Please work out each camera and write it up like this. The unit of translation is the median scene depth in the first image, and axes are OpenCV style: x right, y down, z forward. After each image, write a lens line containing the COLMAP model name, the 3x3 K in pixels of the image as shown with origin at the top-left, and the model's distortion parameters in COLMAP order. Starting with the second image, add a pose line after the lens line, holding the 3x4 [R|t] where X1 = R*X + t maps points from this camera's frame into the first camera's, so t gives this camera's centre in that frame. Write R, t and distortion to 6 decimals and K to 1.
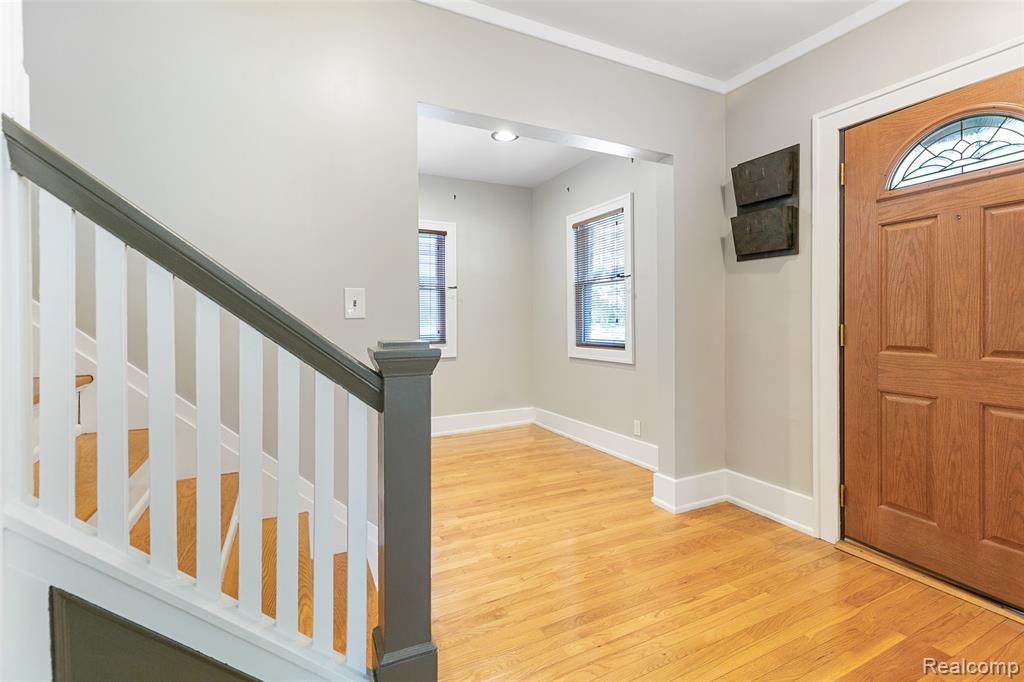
lens RADIAL K [[463.0, 0, 511.9], [0, 463.0, 318.2], [0, 0, 1]] dist [0.000153, 0.000138]
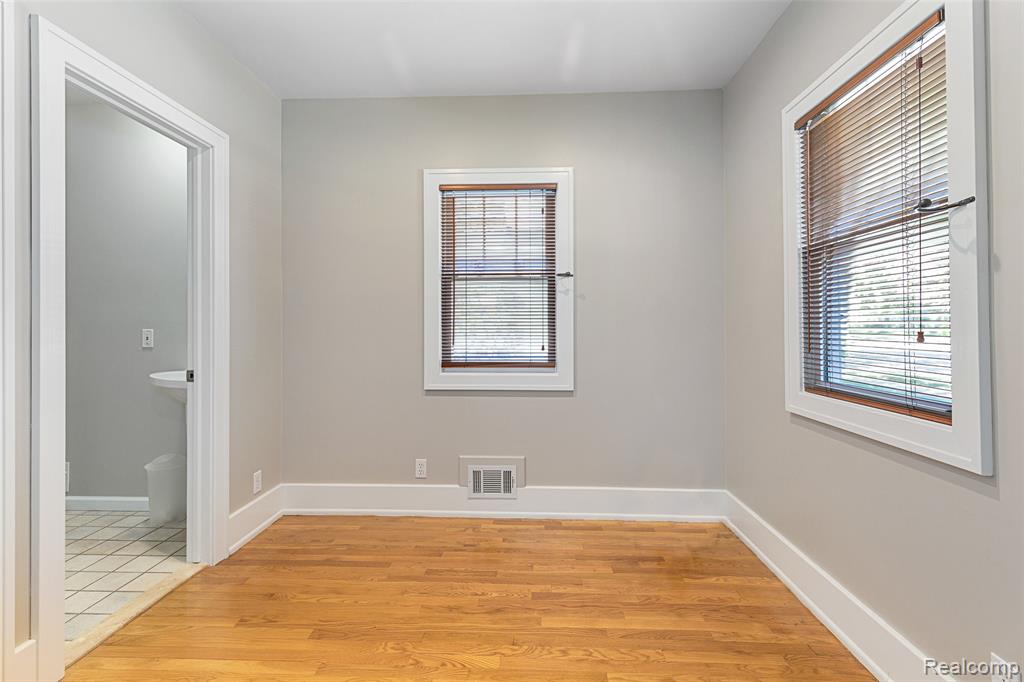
lens RADIAL K [[463.0, 0, 511.9], [0, 463.0, 318.2], [0, 0, 1]] dist [0.000153, 0.000138]
pose [[0.868147, -0.001808, -0.496305, 0.114928], [-0.003721, 0.999942, -0.010151, -0.003828], [0.496294, 0.010659, 0.868089, 0.471275]]
